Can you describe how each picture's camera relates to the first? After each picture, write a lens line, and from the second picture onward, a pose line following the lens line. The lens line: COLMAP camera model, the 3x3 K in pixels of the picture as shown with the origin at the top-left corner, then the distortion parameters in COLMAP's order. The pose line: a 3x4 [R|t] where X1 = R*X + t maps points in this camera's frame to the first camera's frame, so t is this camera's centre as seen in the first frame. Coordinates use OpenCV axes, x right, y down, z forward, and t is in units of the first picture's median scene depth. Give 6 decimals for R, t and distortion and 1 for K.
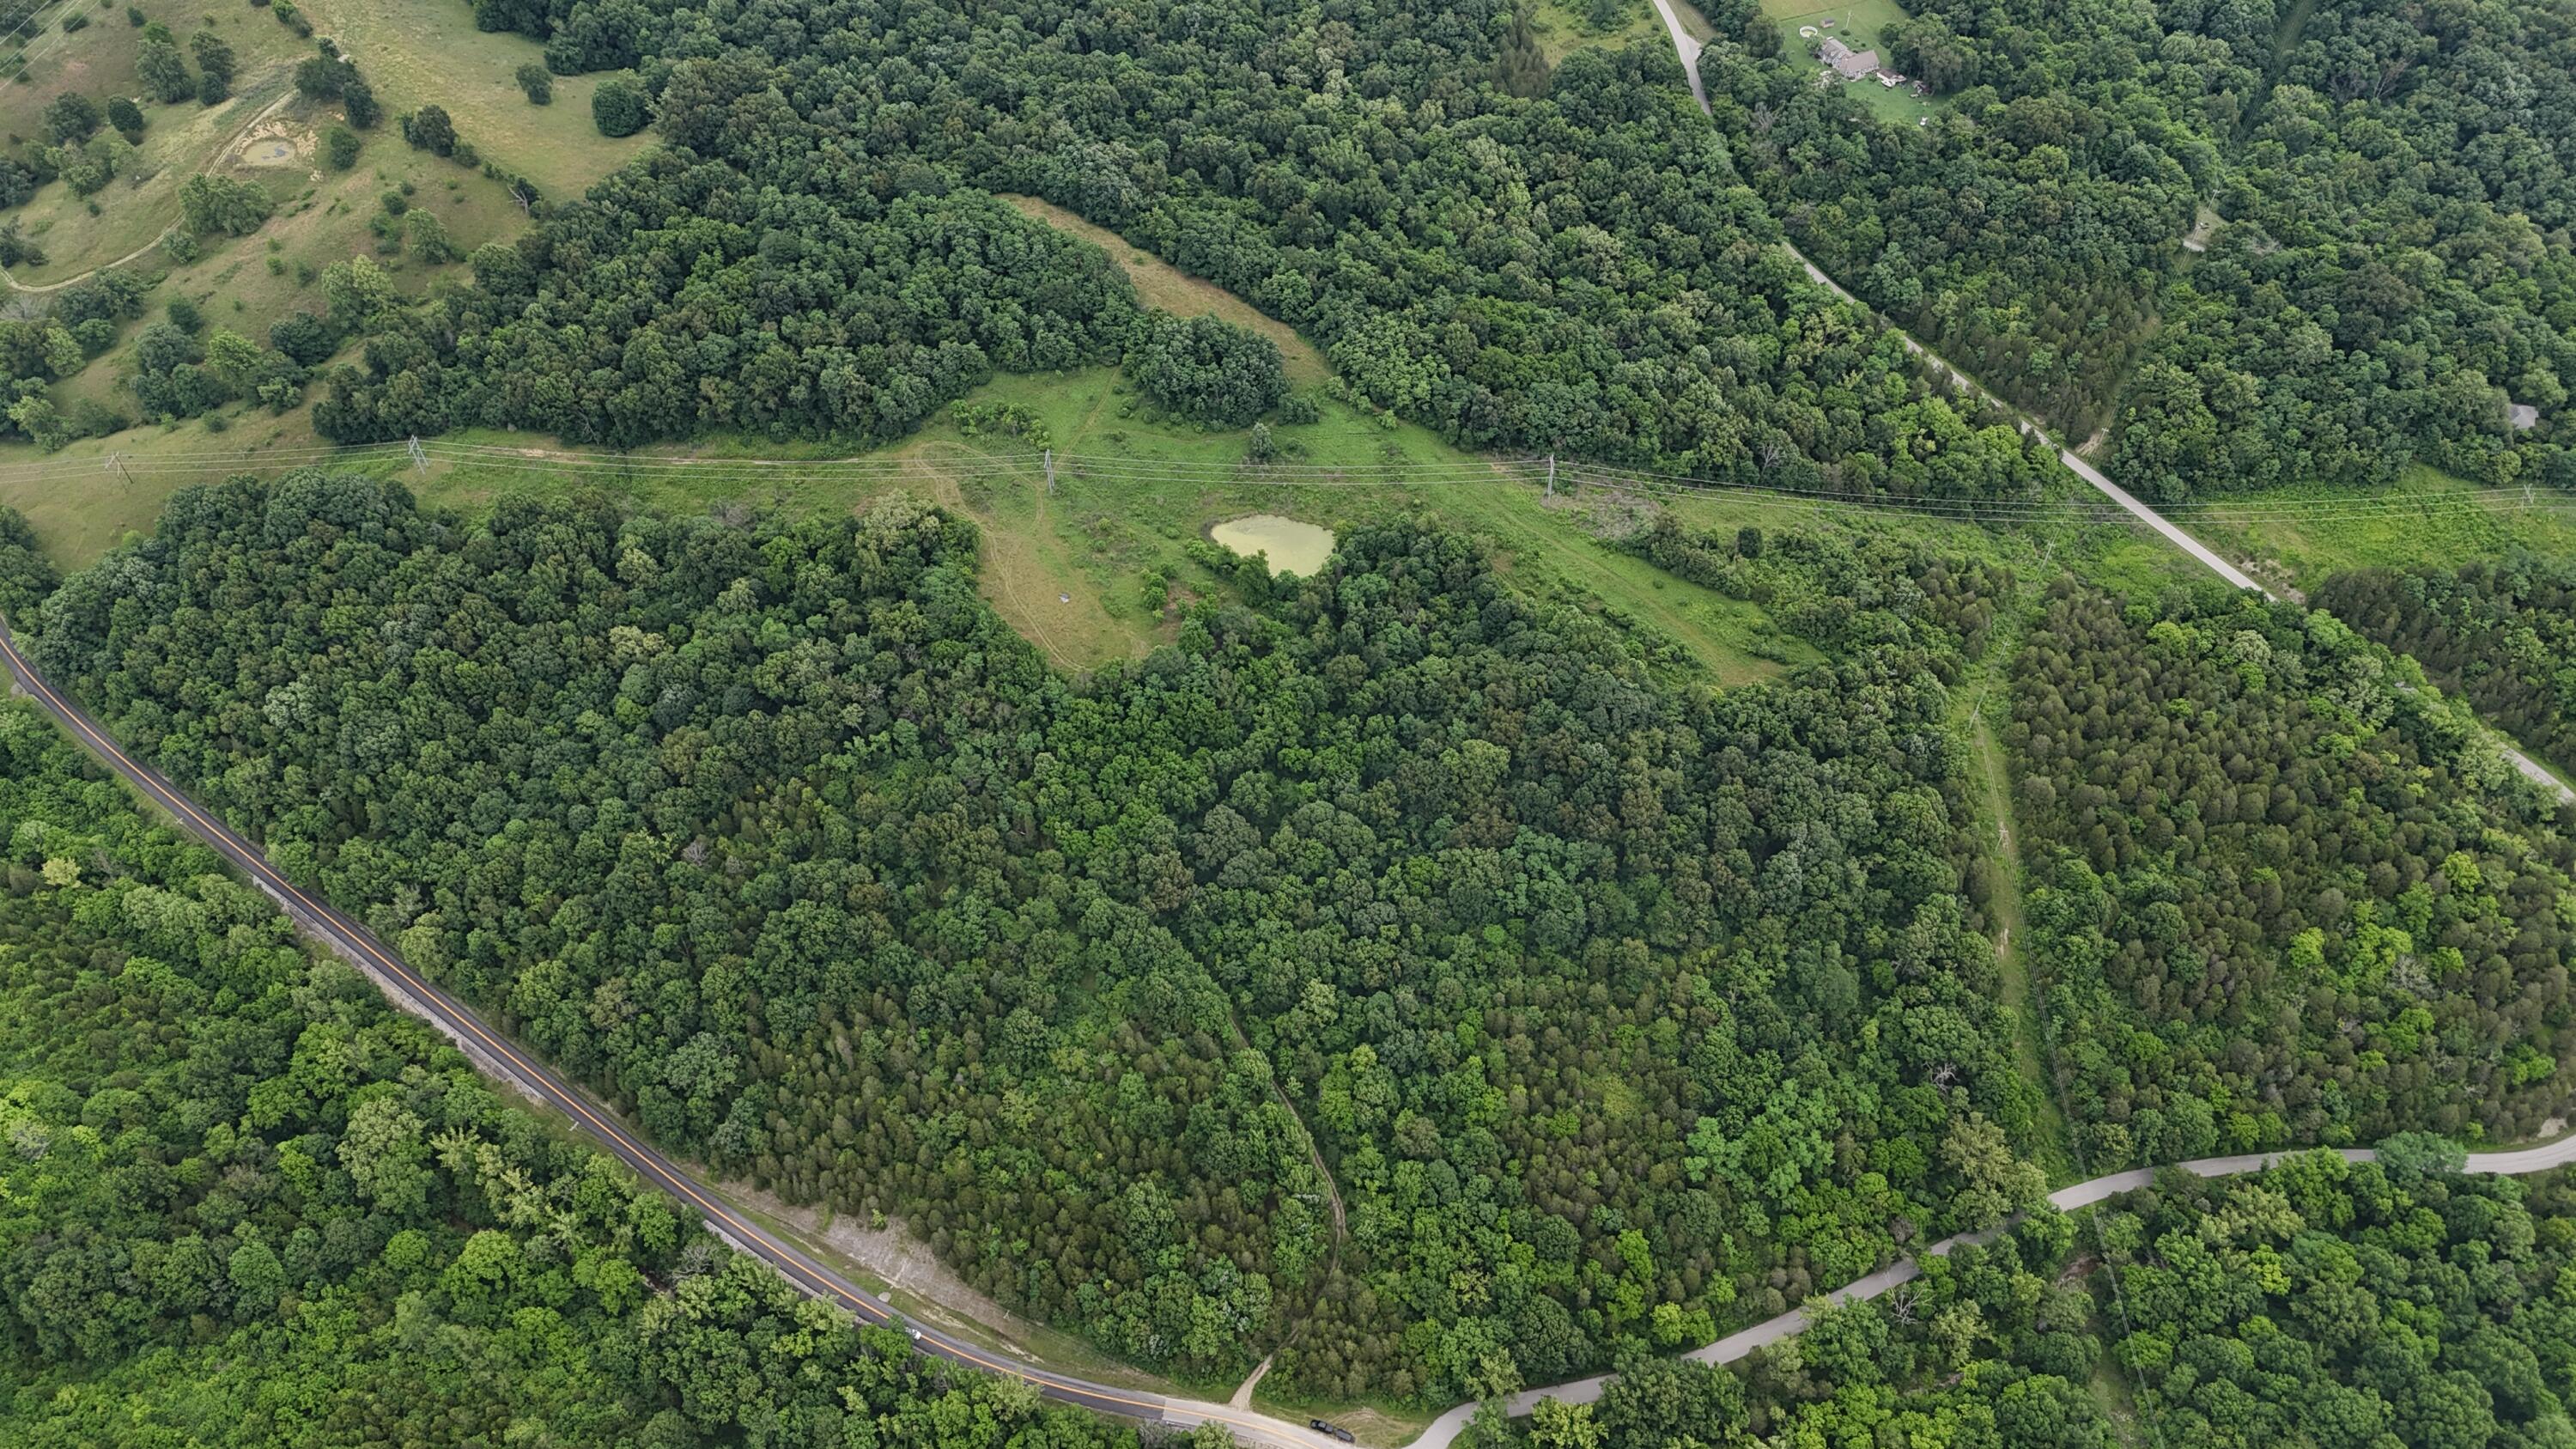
lens RADIAL K [[1893.4, 0, 1296.9], [0, 1893.4, 725.9], [0, 0, 1]] dist [0.053272, -0.020593]
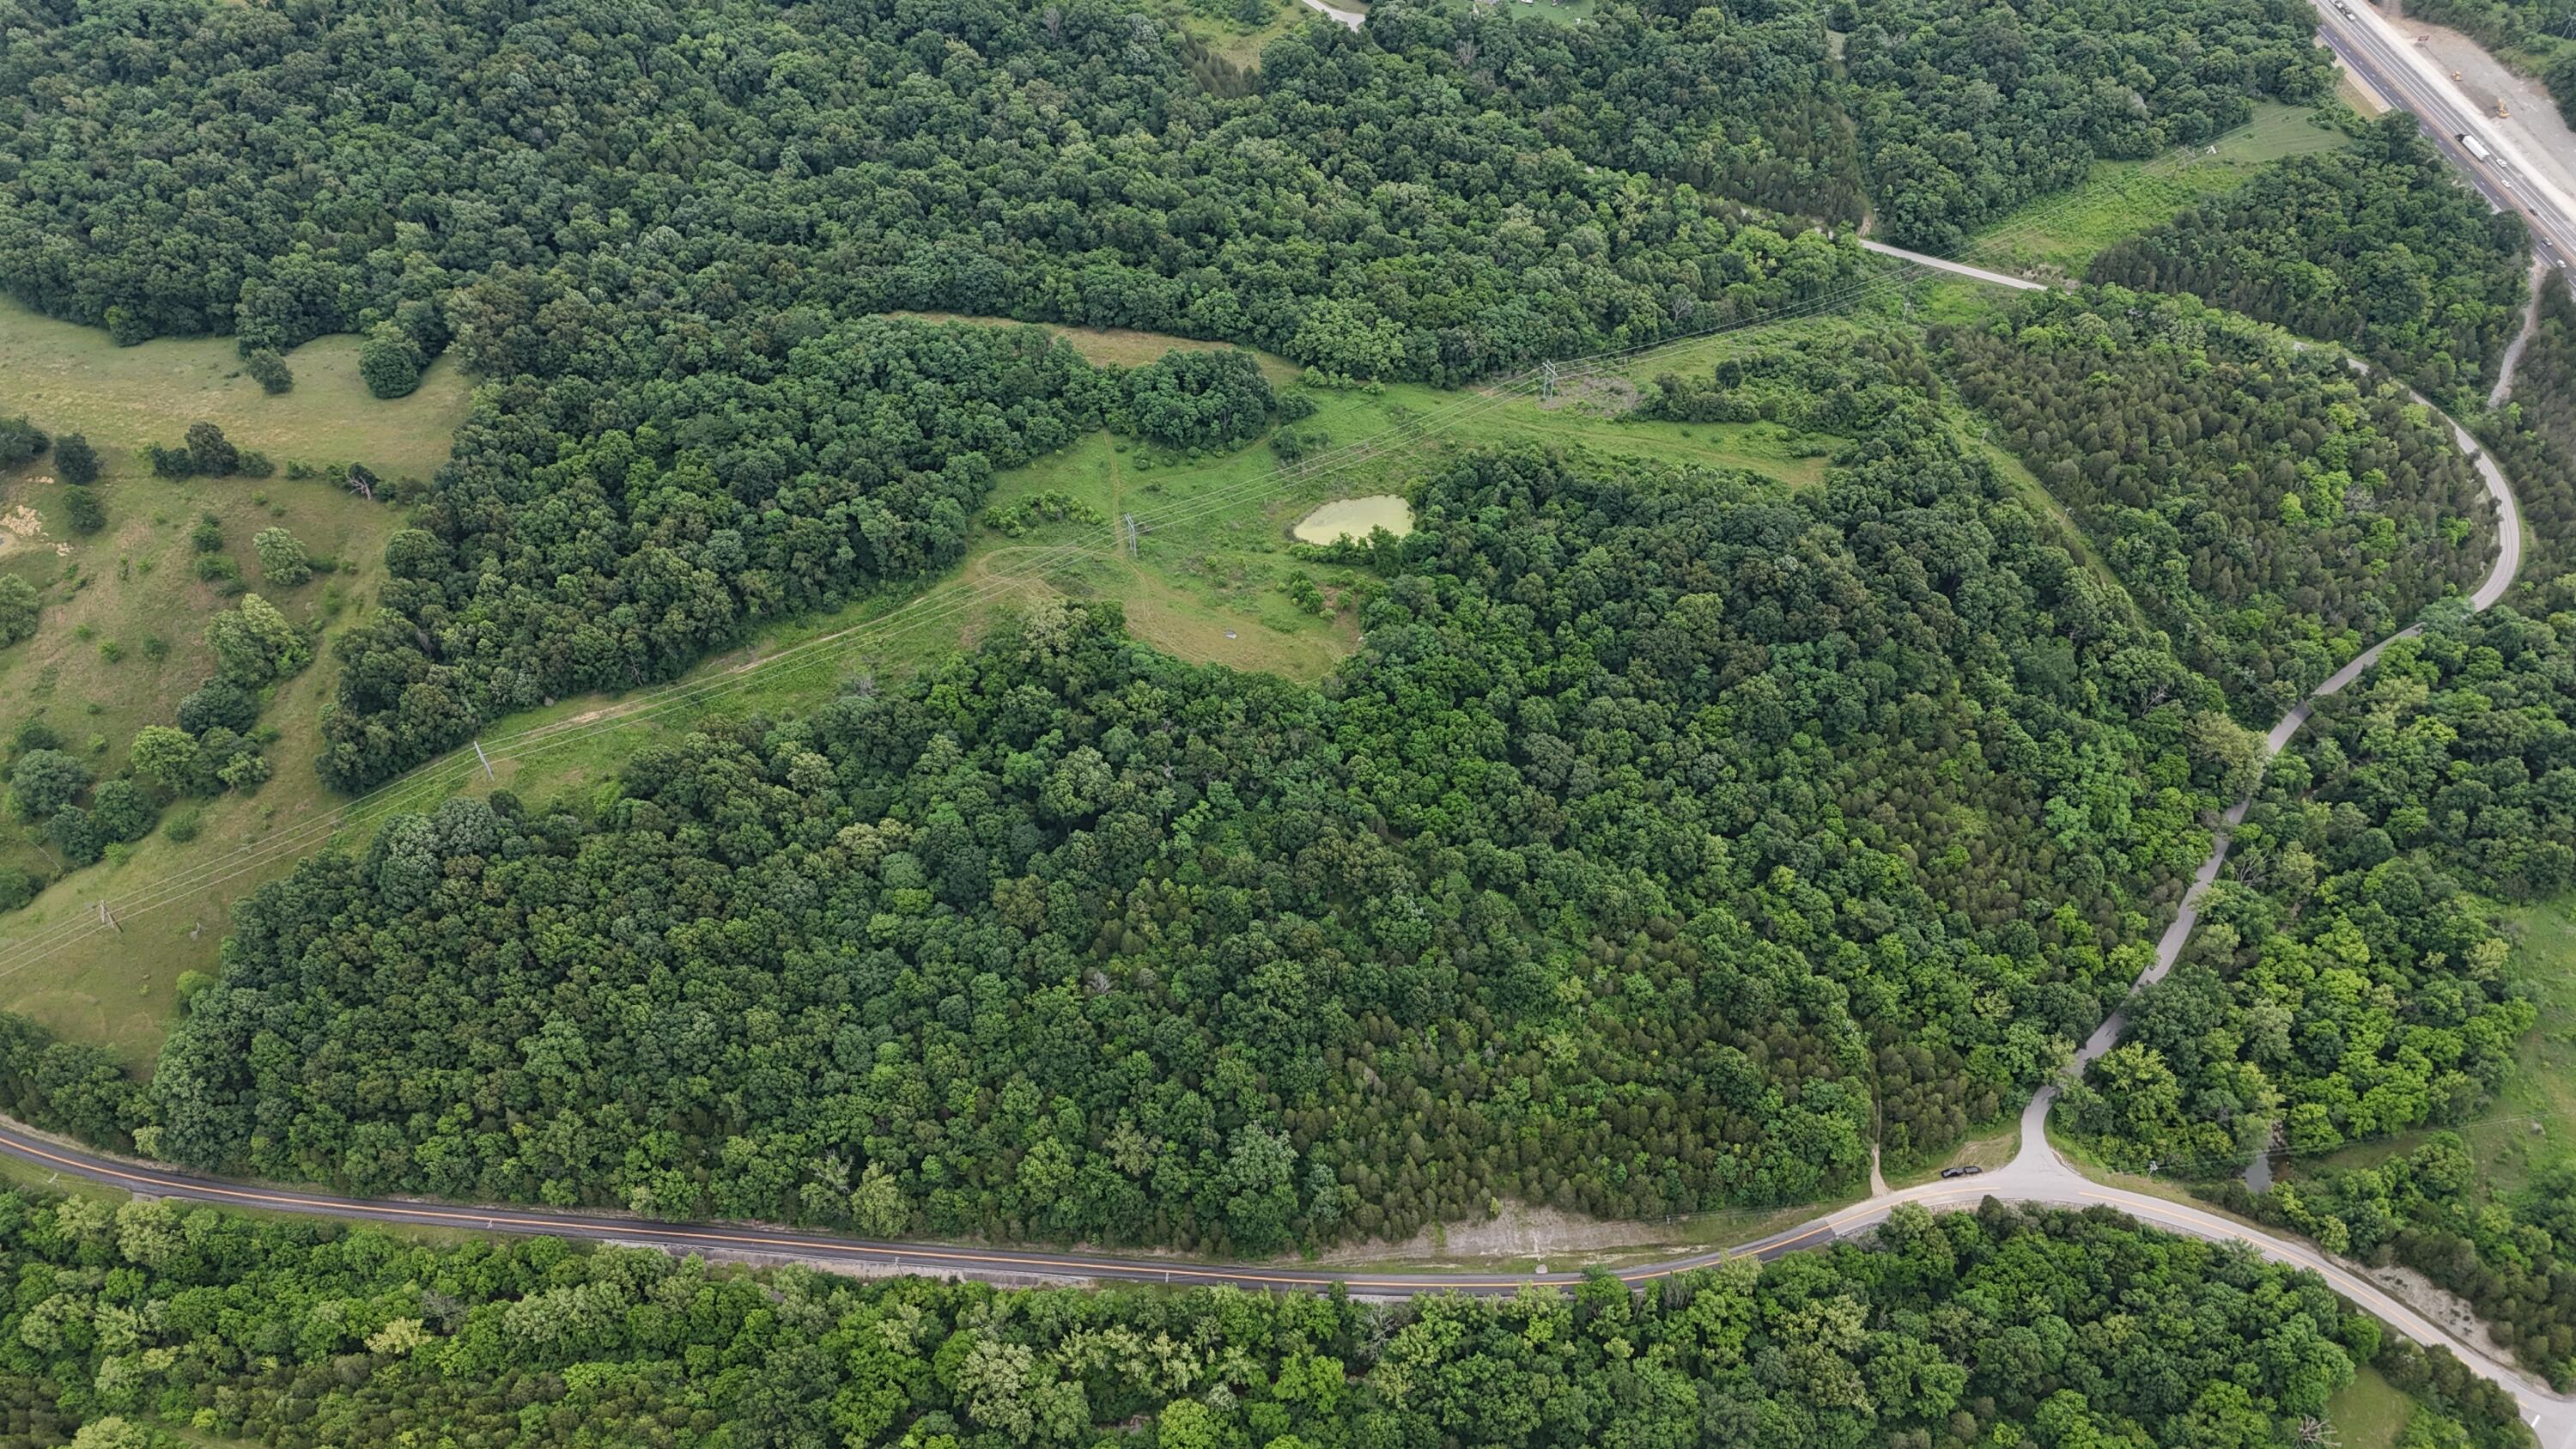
lens RADIAL K [[1893.4, 0, 1293.4], [0, 1893.4, 724.6], [0, 0, 1]] dist [0.053272, -0.020593]
pose [[0.858939, -0.374429, 0.349323, -0.441507], [0.387586, 0.921192, 0.034376, -0.042746], [-0.334665, 0.105866, 0.936372, 0.045179]]
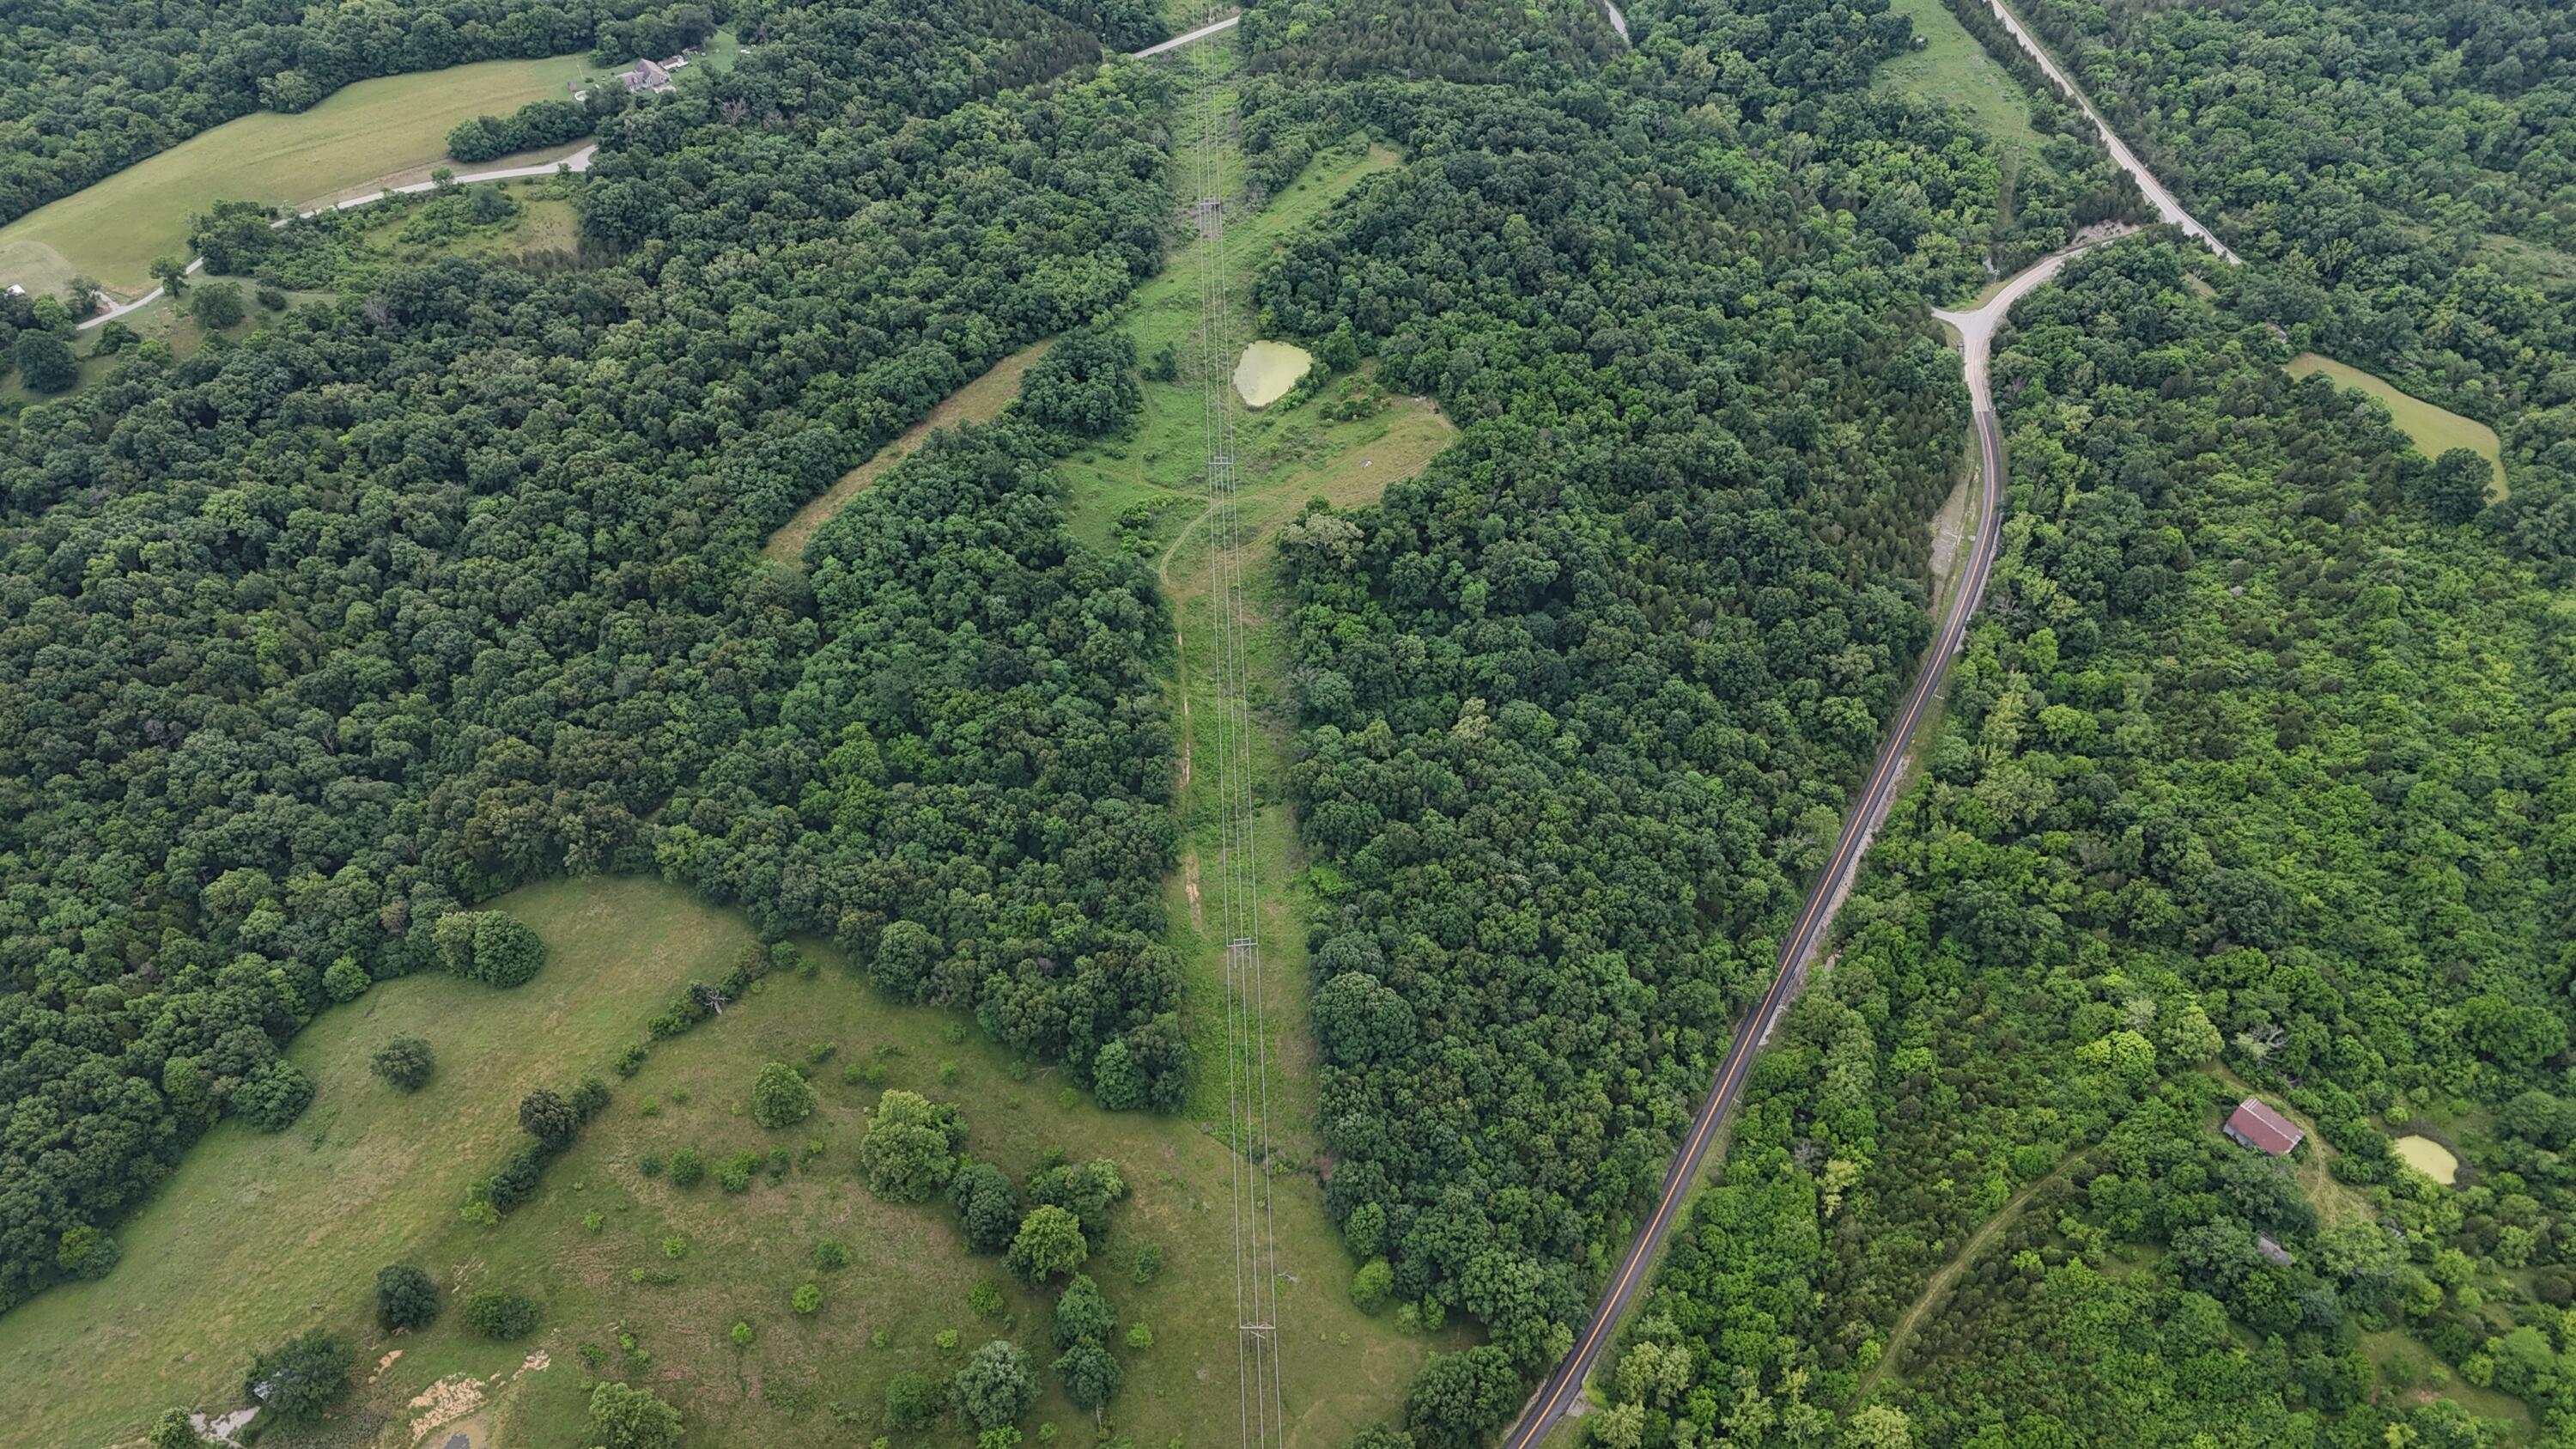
lens RADIAL K [[1893.4, 0, 1287.2], [0, 1893.4, 725.3], [0, 0, 1]] dist [0.053272, -0.020593]
pose [[-0.094503, -0.710831, 0.696985, -0.963945], [0.771167, 0.390492, 0.502810, -0.578740], [-0.629580, 0.585008, 0.511267, 0.515714]]
